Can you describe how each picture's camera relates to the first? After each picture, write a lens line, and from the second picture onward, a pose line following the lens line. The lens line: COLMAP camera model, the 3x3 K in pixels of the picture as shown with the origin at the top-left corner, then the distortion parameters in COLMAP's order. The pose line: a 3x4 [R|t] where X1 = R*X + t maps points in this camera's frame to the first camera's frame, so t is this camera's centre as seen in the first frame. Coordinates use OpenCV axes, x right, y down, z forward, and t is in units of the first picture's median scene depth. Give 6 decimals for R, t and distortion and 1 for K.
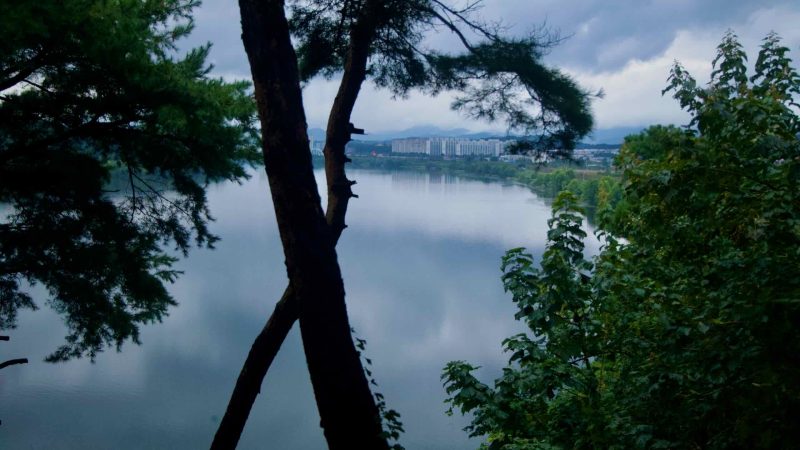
lens RADIAL K [[929.2, 0, 400.0], [0, 929.2, 225.0], [0, 0, 1]] dist [0.084391, 0.033872]
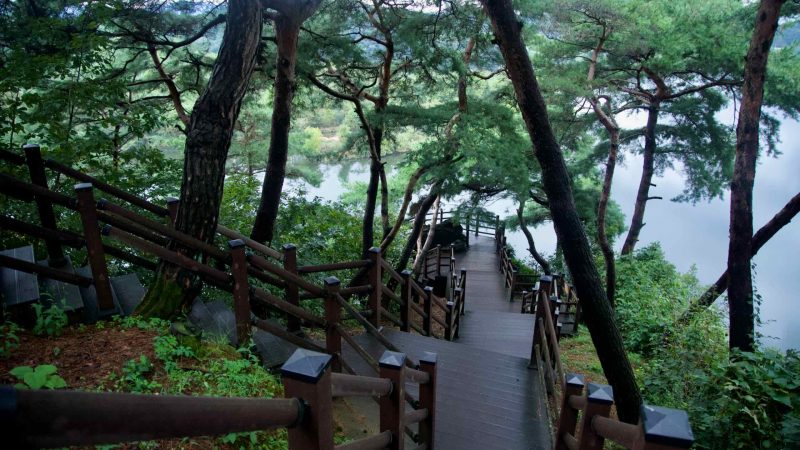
lens RADIAL K [[550.2, 0, 400.0], [0, 550.2, 225.0], [0, 0, 1]] dist [-0.053219, 0.006586]
pose [[0.641681, 0.260533, -0.721366, 0.103496], [-0.067490, 0.956070, 0.285265, -0.094041], [0.763997, -0.134364, 0.631075, -0.184596]]
